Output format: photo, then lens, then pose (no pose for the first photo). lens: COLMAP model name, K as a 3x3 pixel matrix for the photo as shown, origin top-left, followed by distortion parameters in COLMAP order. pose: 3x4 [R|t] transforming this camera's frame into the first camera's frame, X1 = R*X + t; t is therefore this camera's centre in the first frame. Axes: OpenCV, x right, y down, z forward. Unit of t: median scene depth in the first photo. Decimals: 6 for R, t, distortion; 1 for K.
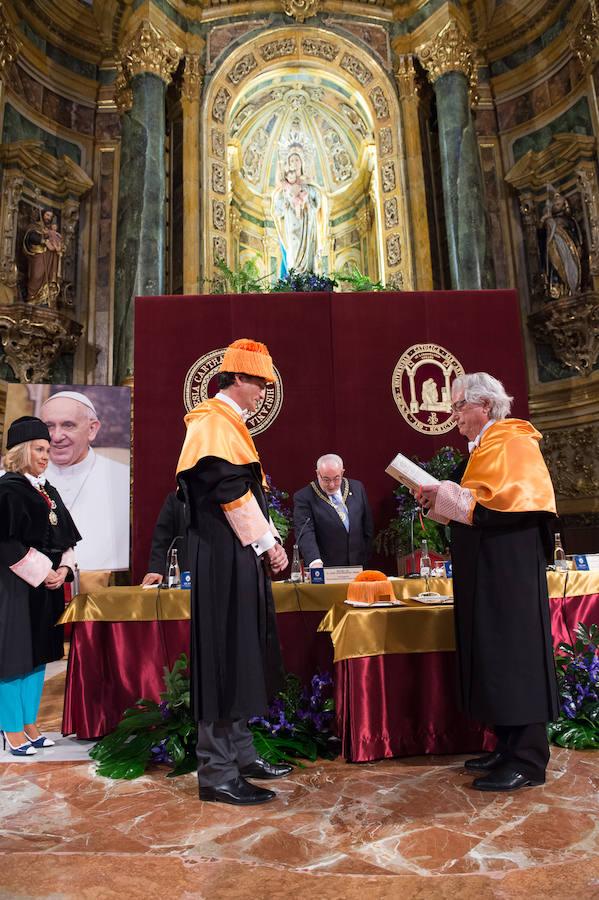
lens RADIAL K [[603.7, 0, 299.4], [0, 603.7, 449.3], [0, 0, 1]] dist [-0.052521, -0.004328]
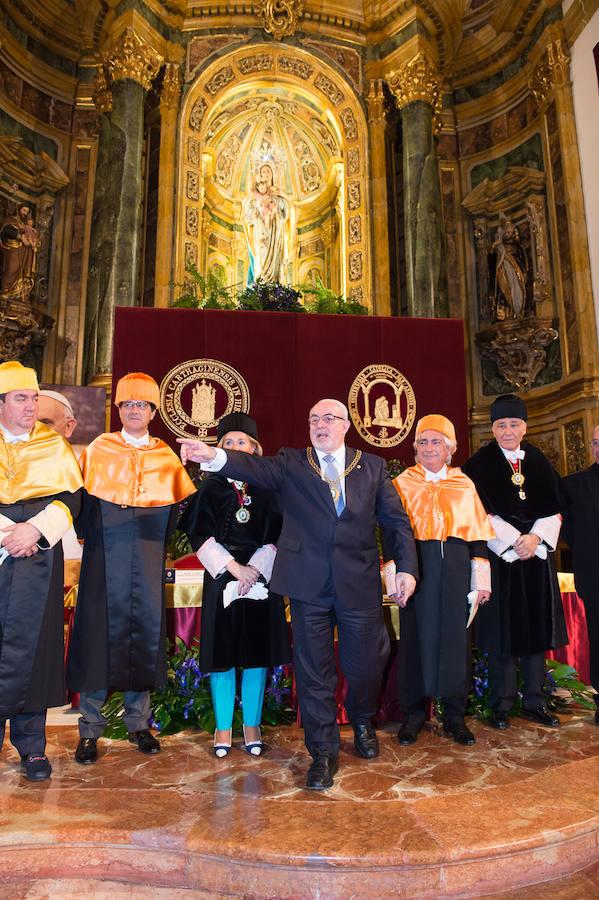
lens RADIAL K [[603.7, 0, 298.0], [0, 603.7, 447.2], [0, 0, 1]] dist [-0.052521, -0.004328]
pose [[0.996160, 0.042873, 0.076329, -0.013002], [-0.044156, 0.998909, 0.015201, -0.022320], [-0.075594, -0.018513, 0.996967, -0.066526]]
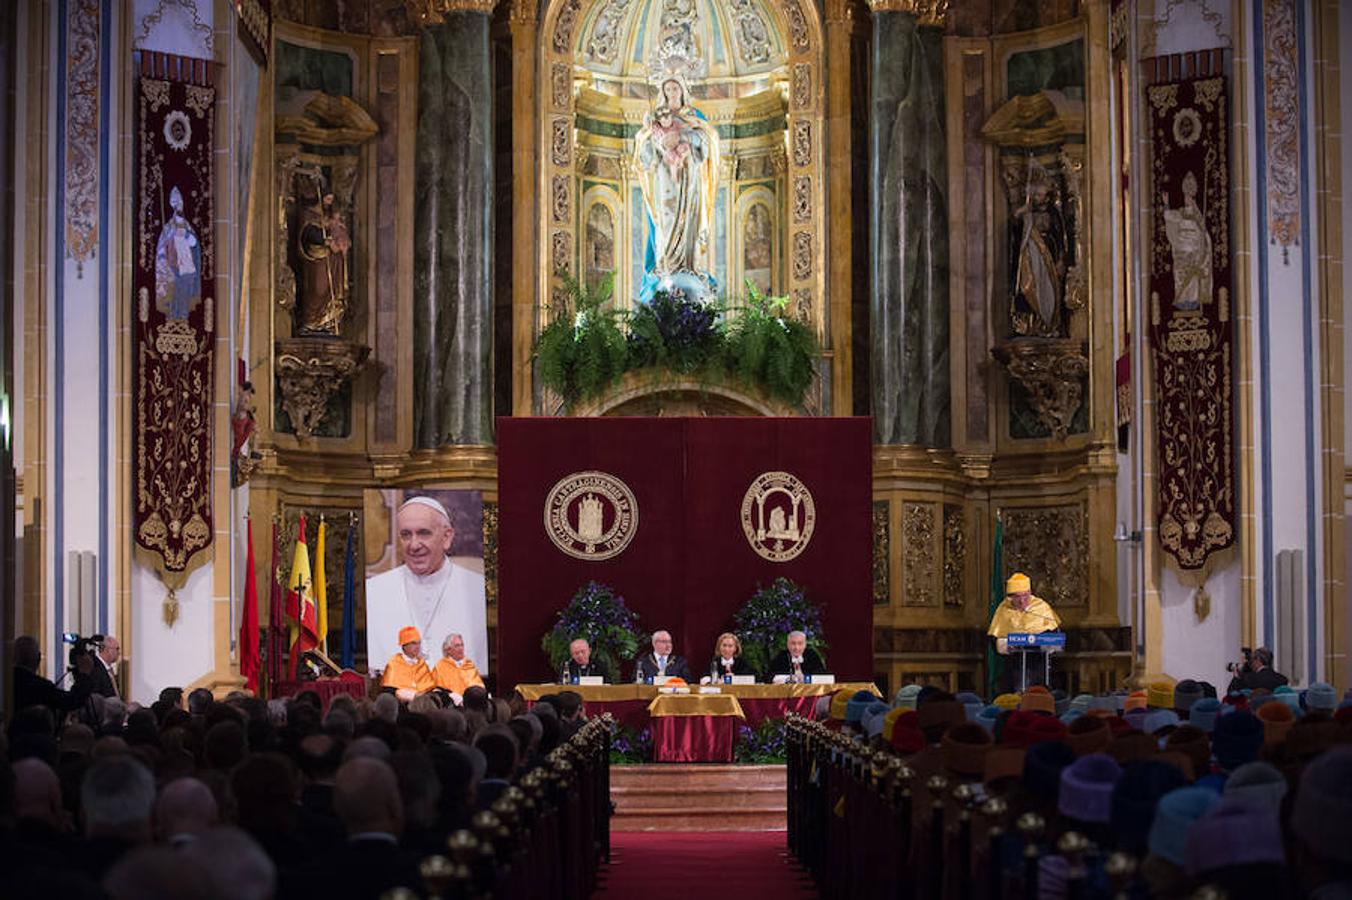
lens RADIAL K [[3069.7, 0, 675.0], [0, 3069.7, 451.5], [0, 0, 1]] dist [-0.180748, 0.000000]
pose [[0.999103, 0.033534, -0.025847, 0.113323], [-0.030705, 0.994209, 0.102986, -0.499354], [0.029151, -0.102100, 0.994347, -2.837515]]
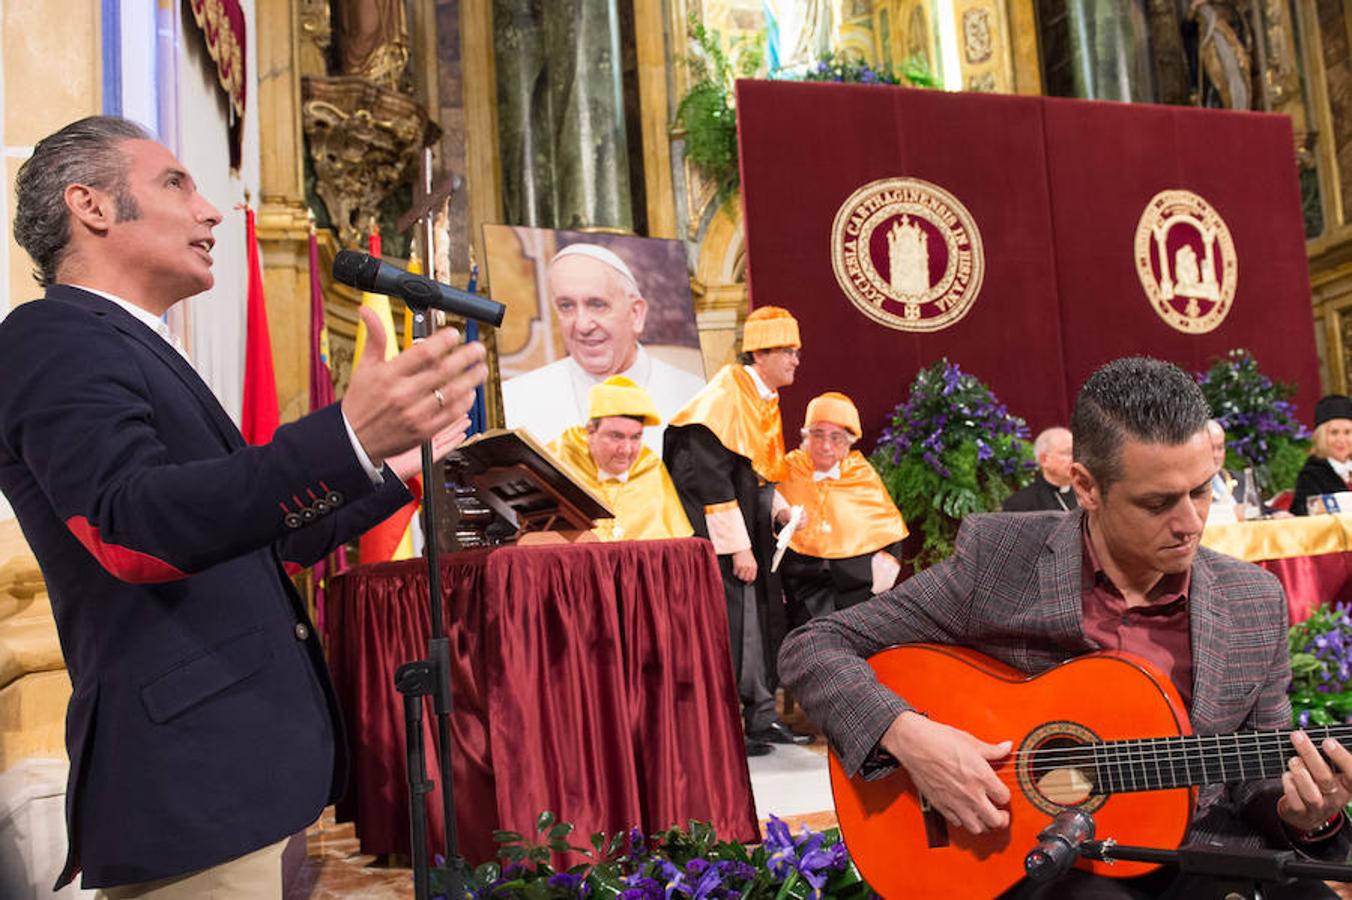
lens RADIAL K [[1071.7, 0, 740.8], [0, 1071.7, 503.6], [0, 0, 1]] dist [-0.043721, -0.015682]
pose [[0.973560, -0.017290, 0.227775, -0.337530], [-0.004520, 0.995478, 0.094884, 0.034358], [-0.228386, -0.093405, 0.969080, -0.011816]]
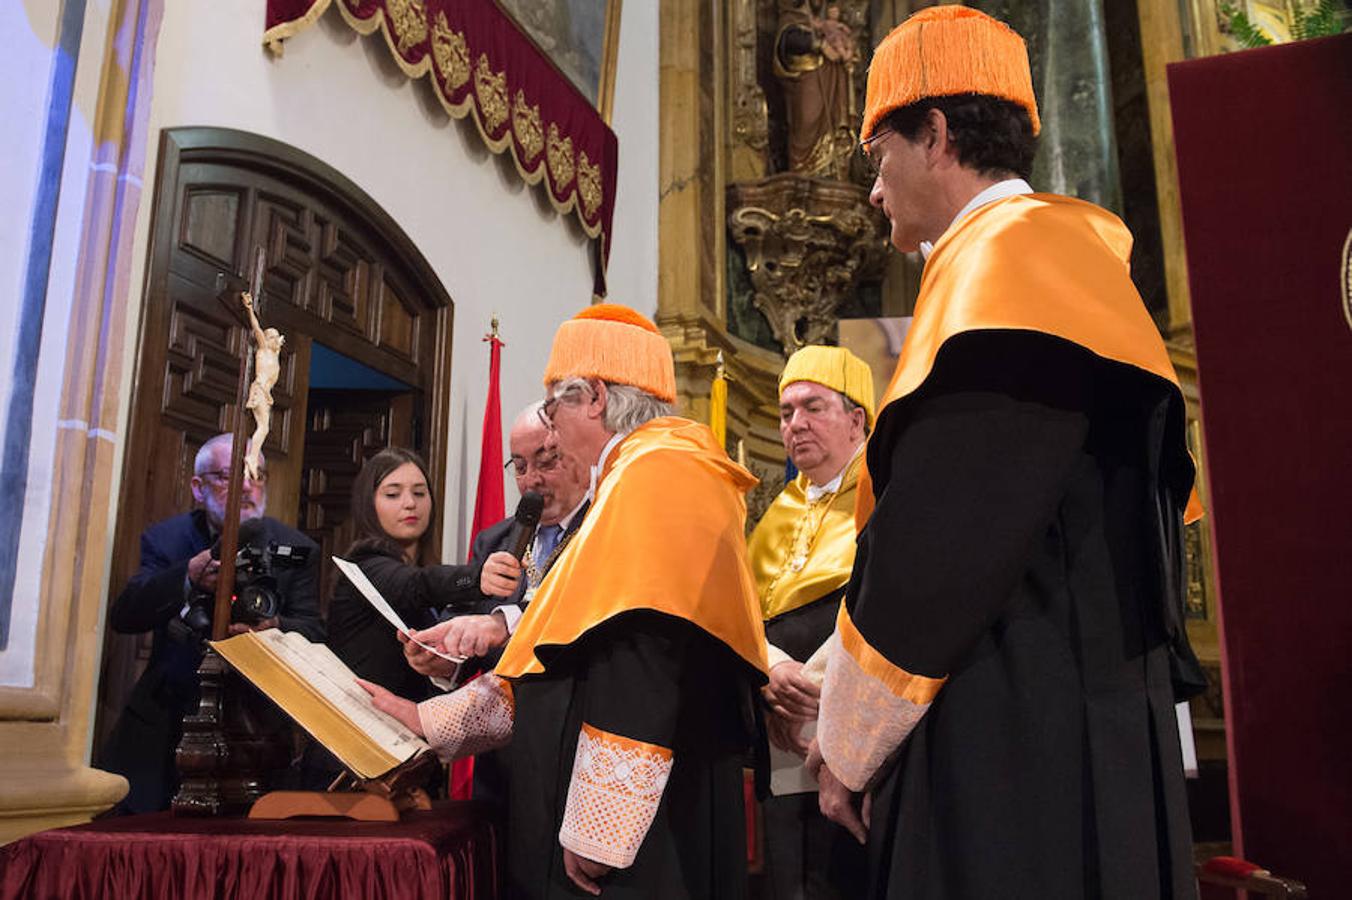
lens RADIAL K [[1203.4, 0, 641.8], [0, 1203.4, 437.4], [0, 0, 1]] dist [-0.003792, -0.029597]
pose [[0.907415, -0.054106, -0.416737, -0.180432], [0.023899, 0.996716, -0.077368, 0.026224], [0.419555, 0.060245, 0.905729, 0.109306]]
